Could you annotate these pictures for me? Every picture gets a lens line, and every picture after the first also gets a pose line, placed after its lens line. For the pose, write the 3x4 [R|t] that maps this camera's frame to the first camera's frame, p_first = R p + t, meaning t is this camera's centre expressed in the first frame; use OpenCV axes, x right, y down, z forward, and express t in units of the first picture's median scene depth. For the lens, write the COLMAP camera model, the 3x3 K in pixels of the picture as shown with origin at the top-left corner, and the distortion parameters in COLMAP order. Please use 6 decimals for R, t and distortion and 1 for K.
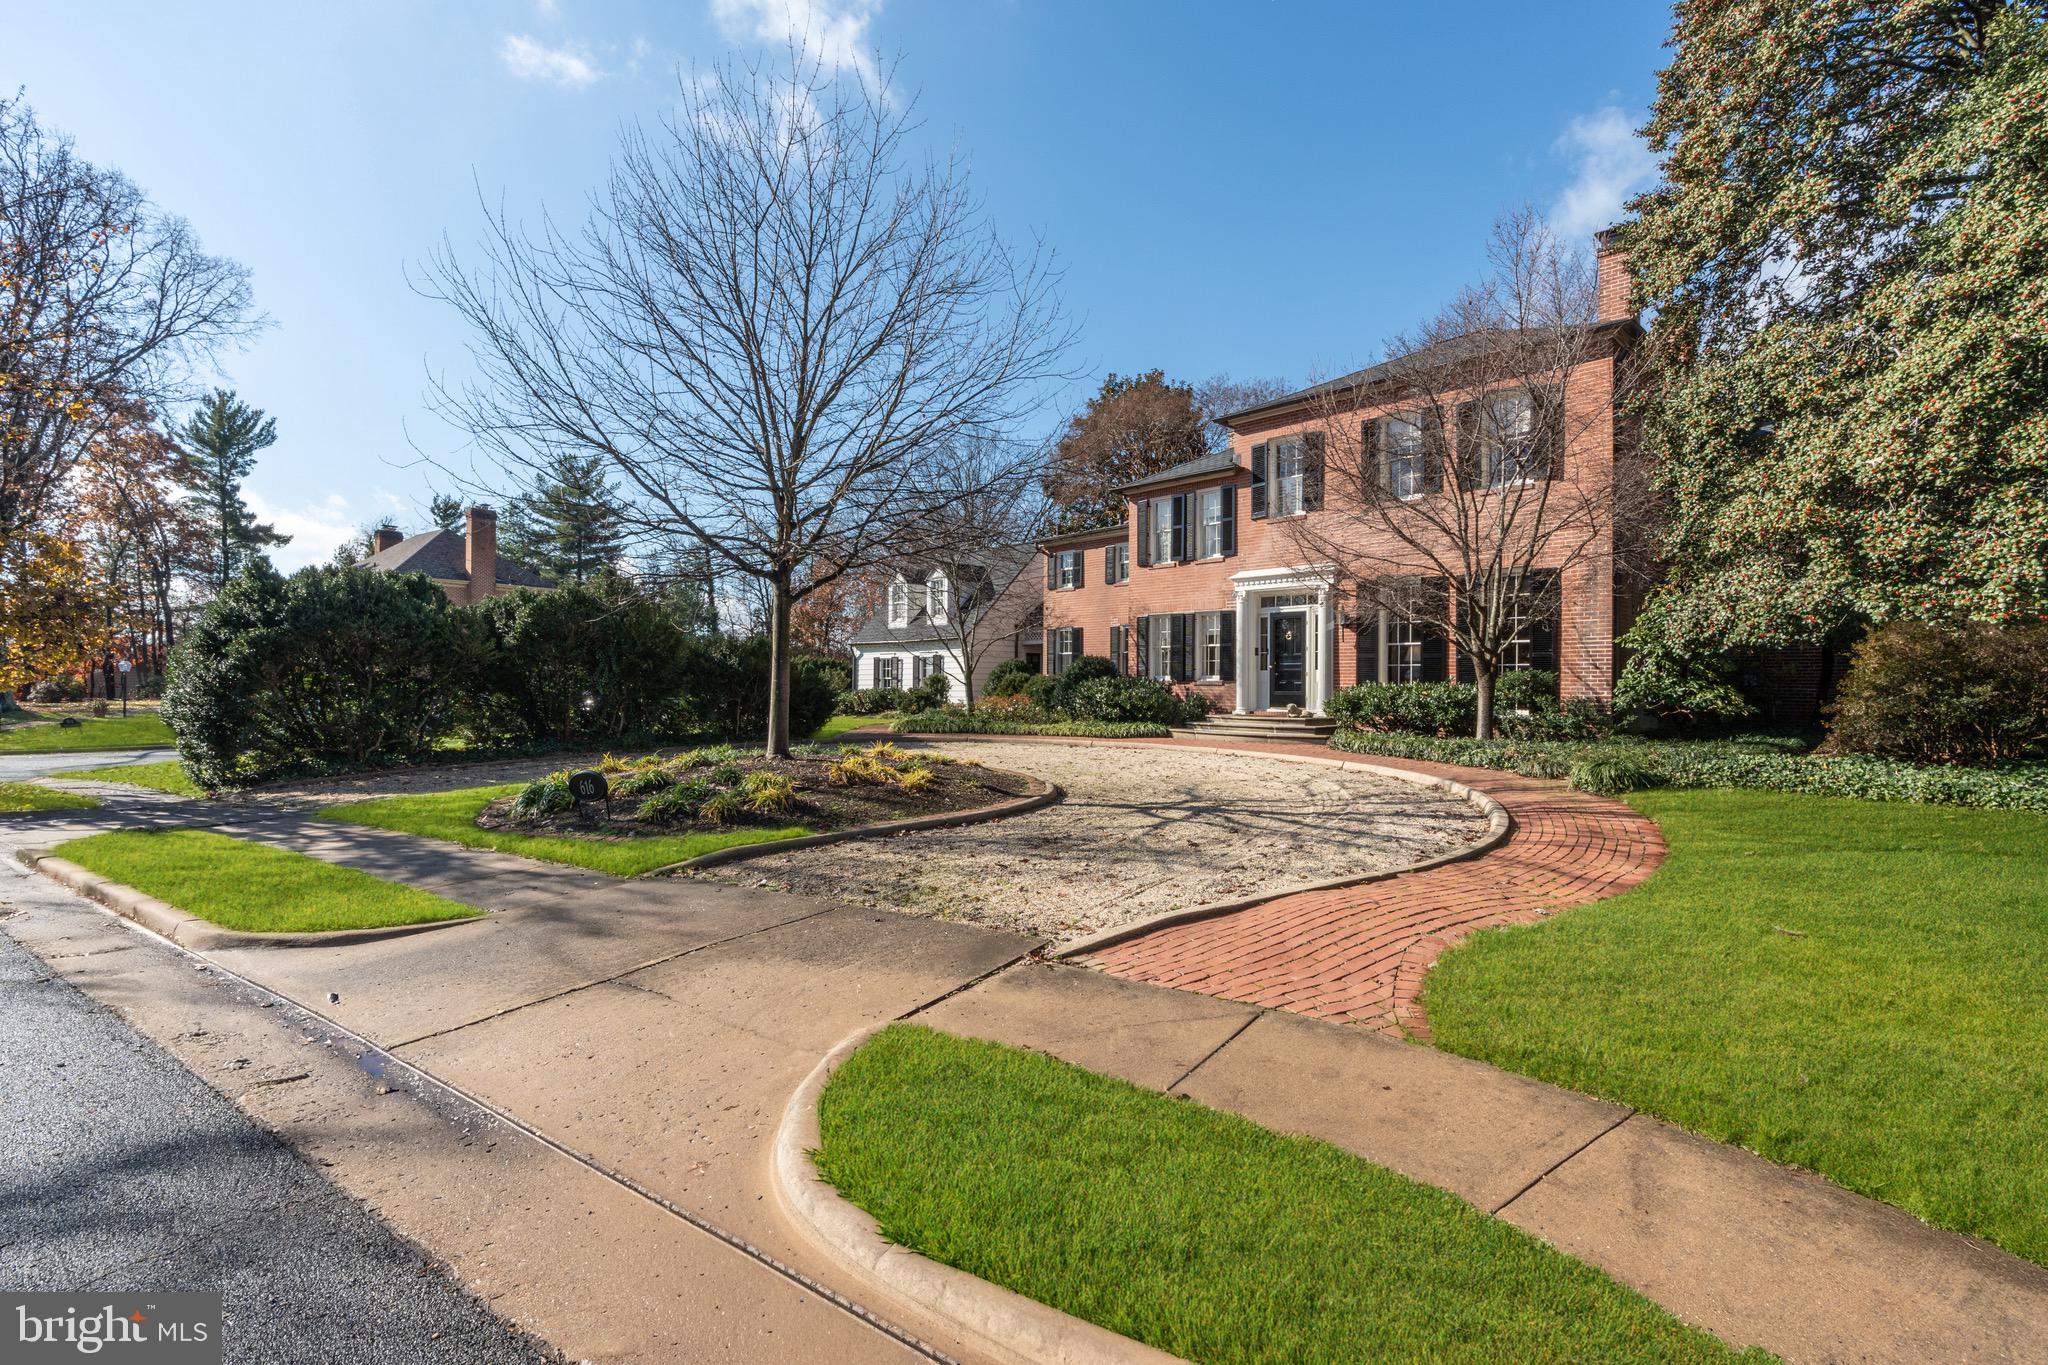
lens RADIAL K [[928.6, 0, 1024.0], [0, 928.6, 682.5], [0, 0, 1]] dist [-0.002743, 0.000457]
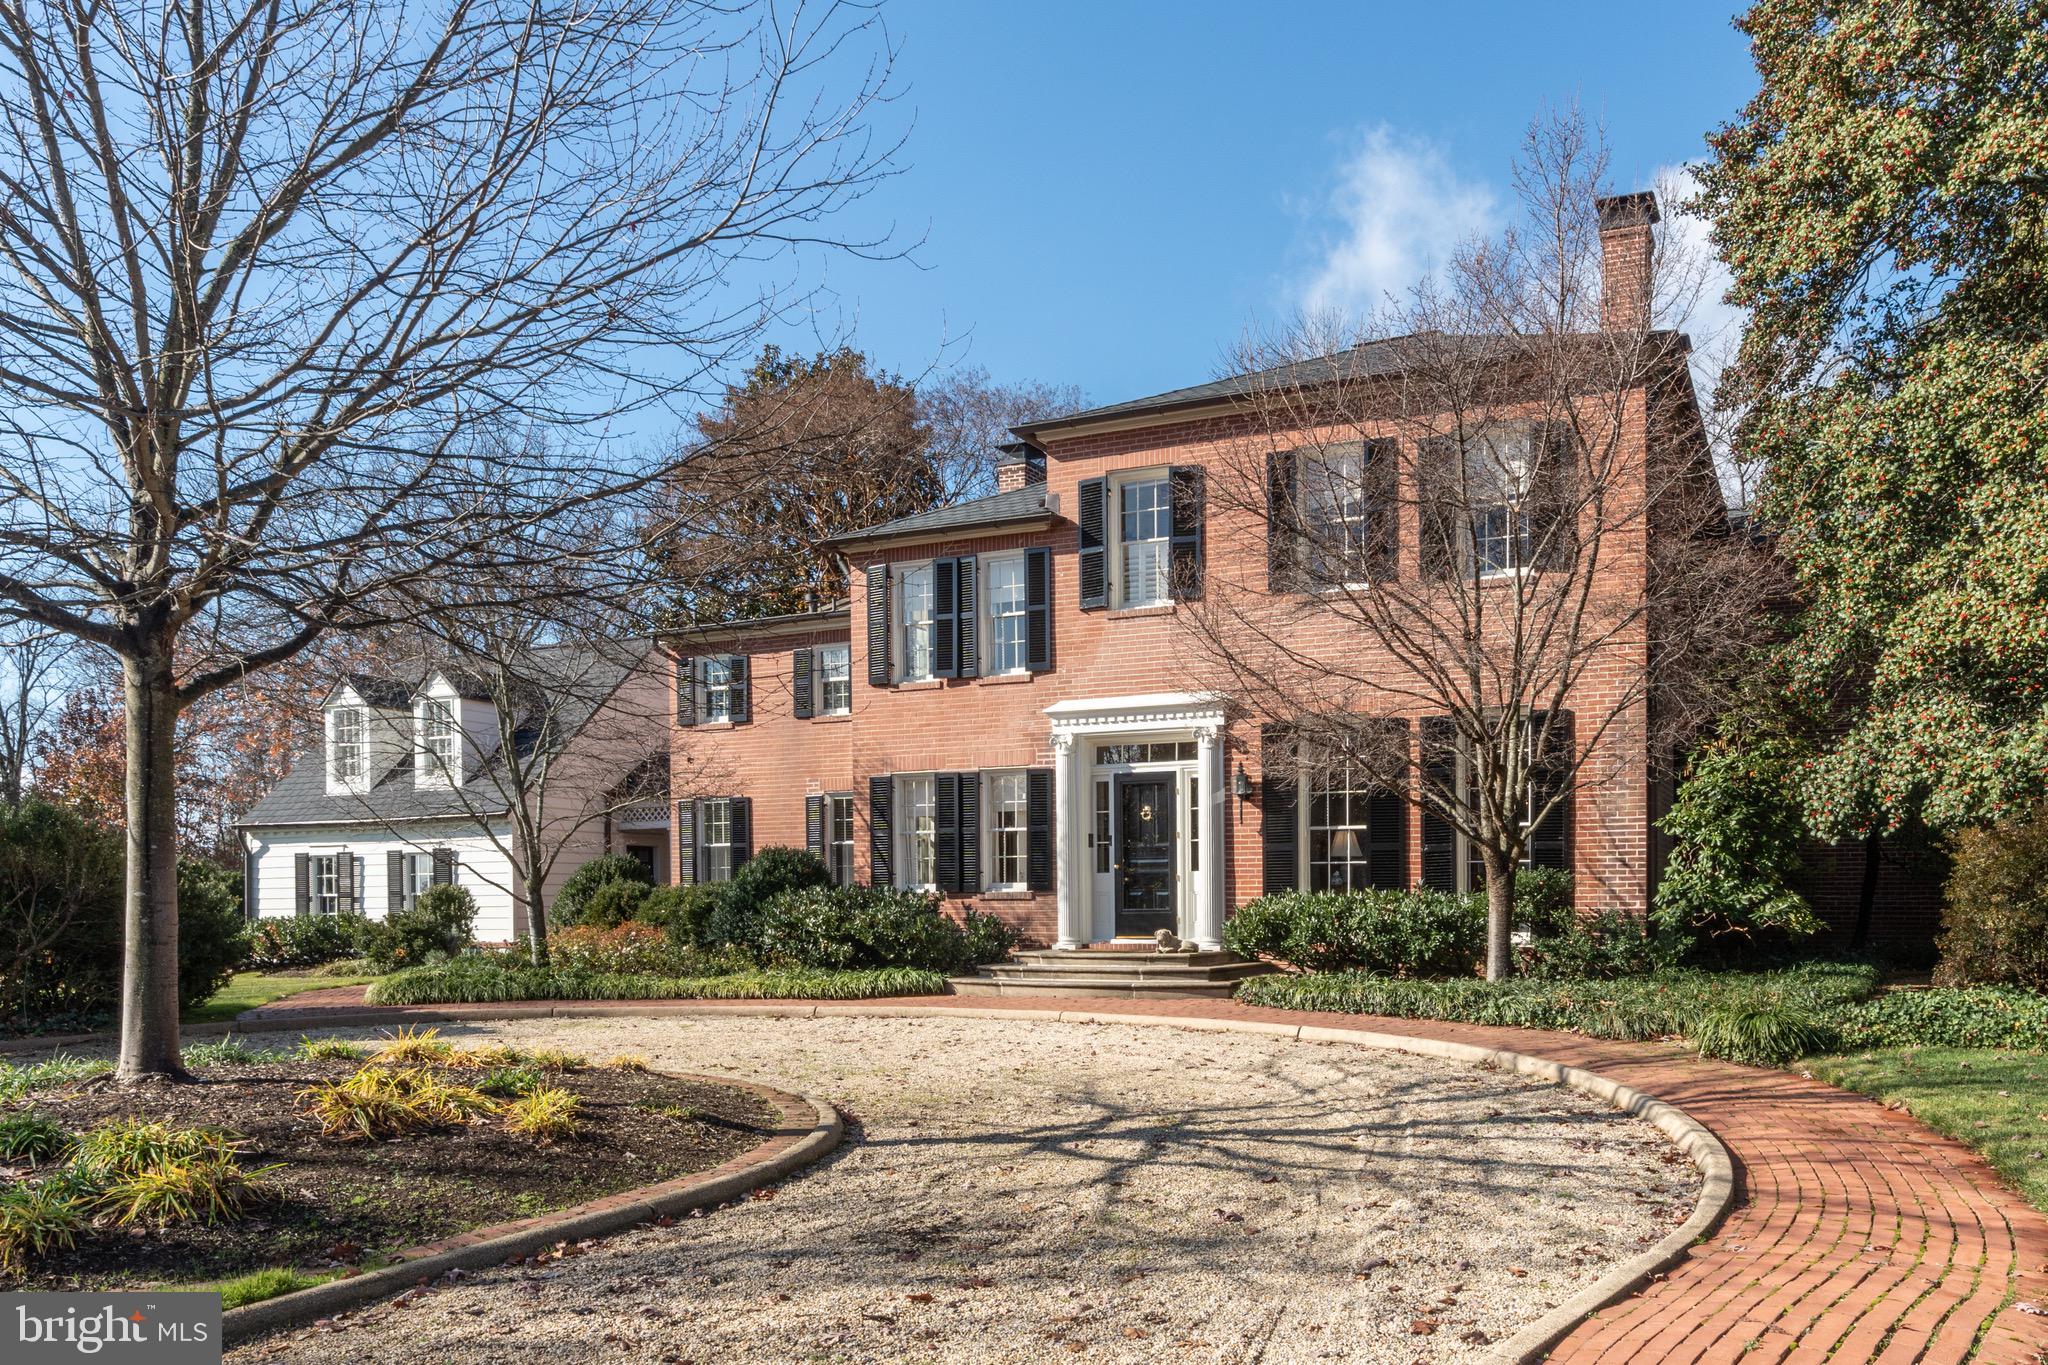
lens RADIAL K [[1500.0, 0, 1213.1], [0, 1500.0, 939.7], [0, 0, 1]] dist [-0.004871, 0.000931]
pose [[0.916625, -0.021242, 0.399182, -0.055383], [0.010729, 0.999535, 0.028554, 0.002651], [-0.399603, -0.021890, 0.916427, 0.115637]]
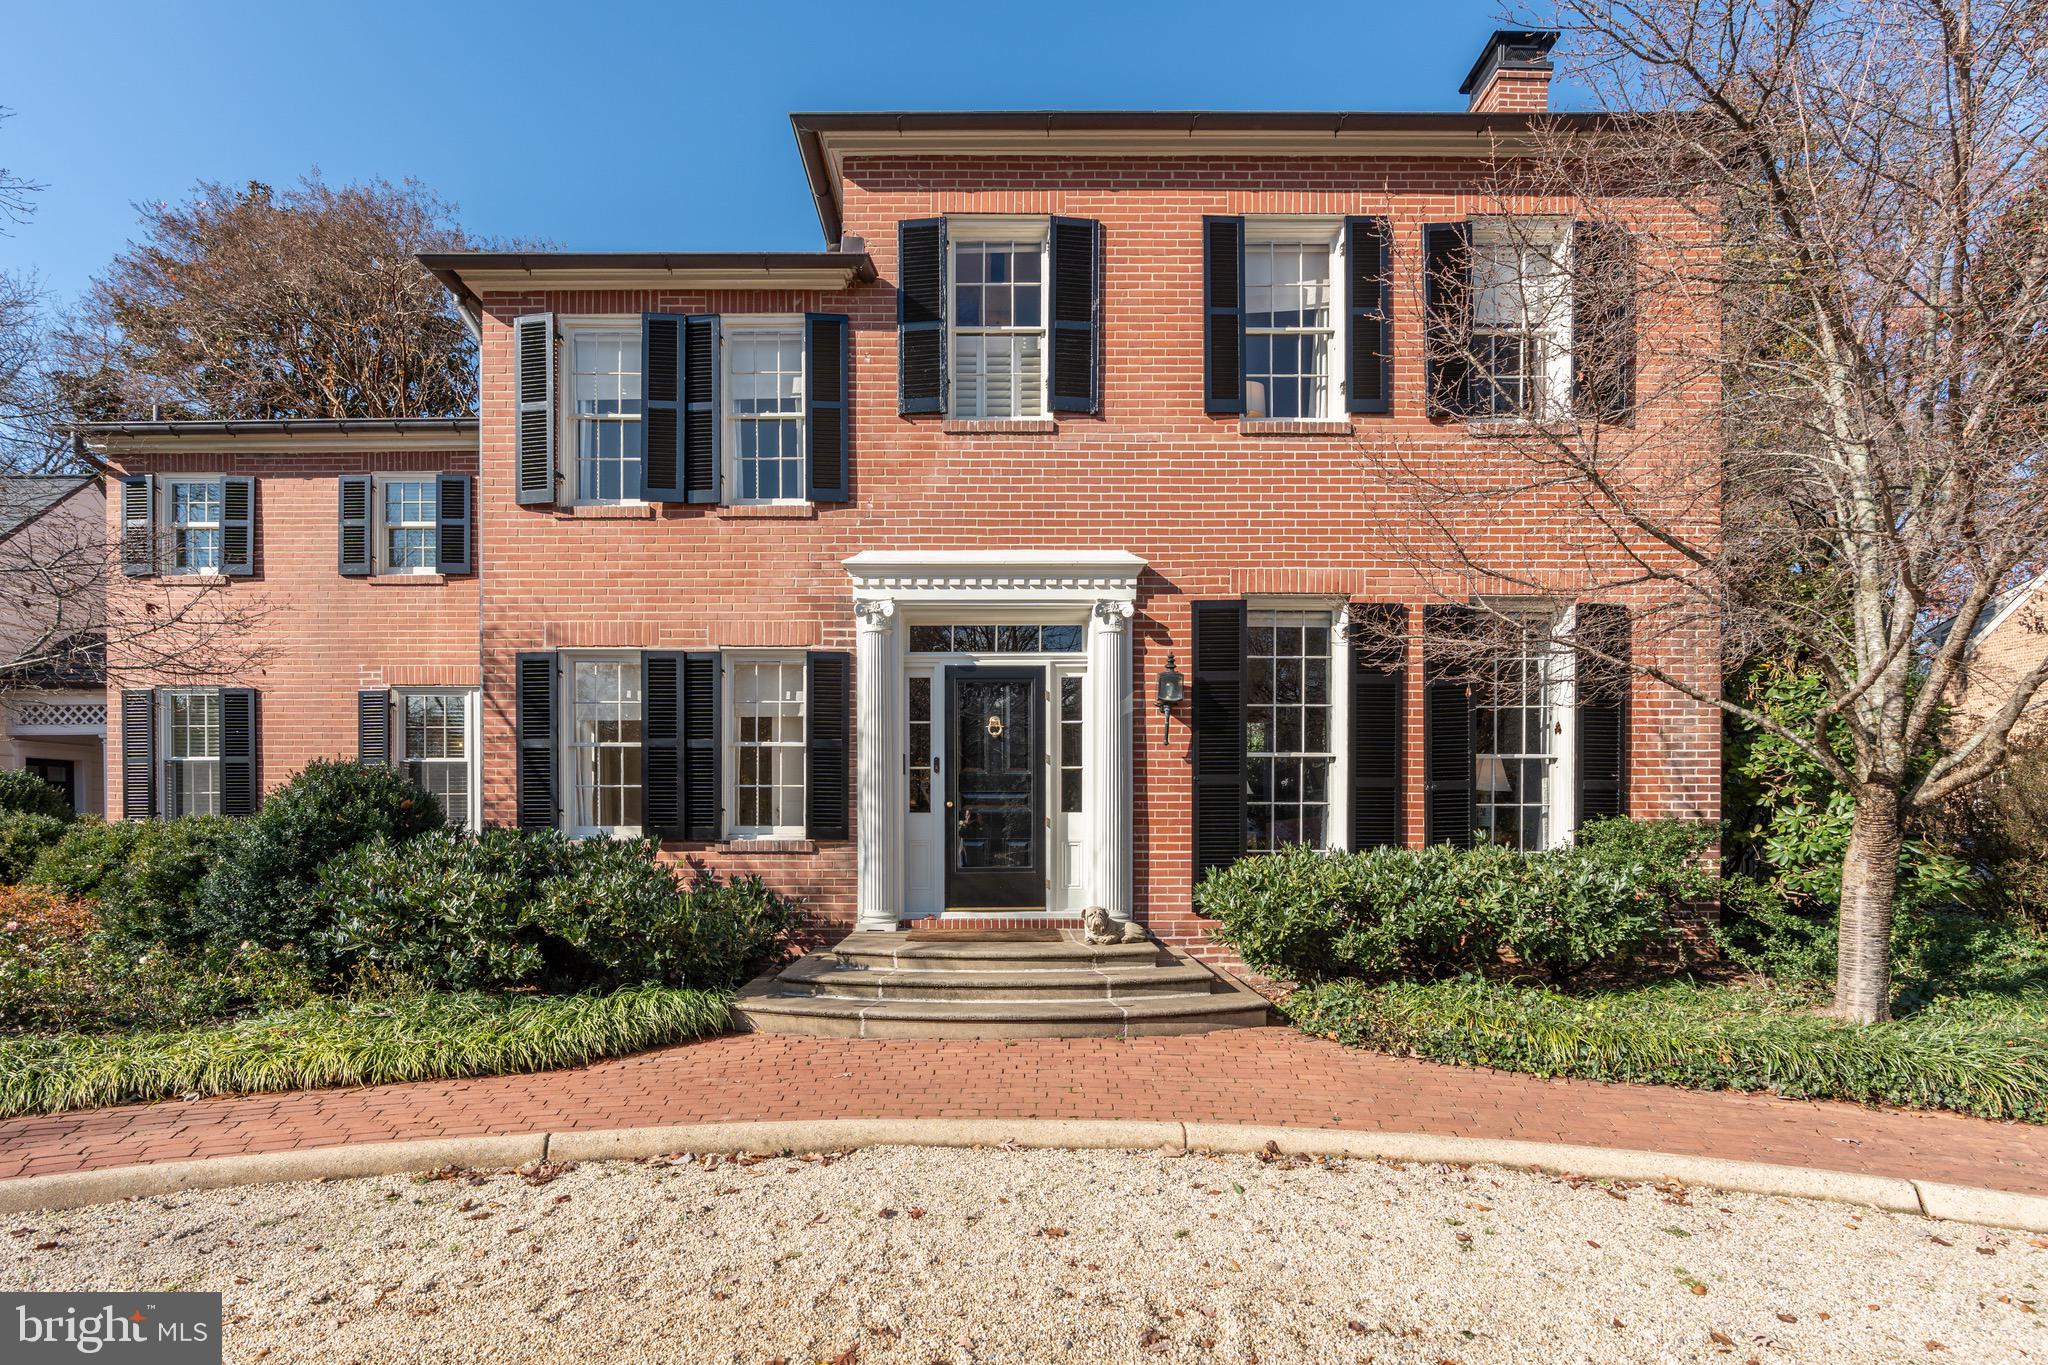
lens RADIAL K [[976.1, 0, 989.0], [0, 976.1, 825.7], [0, 0, 1]] dist [-0.003313, -0.000213]
pose [[0.694123, -0.009648, 0.719792, -0.018574], [0.002049, 0.999933, 0.011428, -0.012709], [-0.719853, -0.006458, 0.694096, 0.712476]]
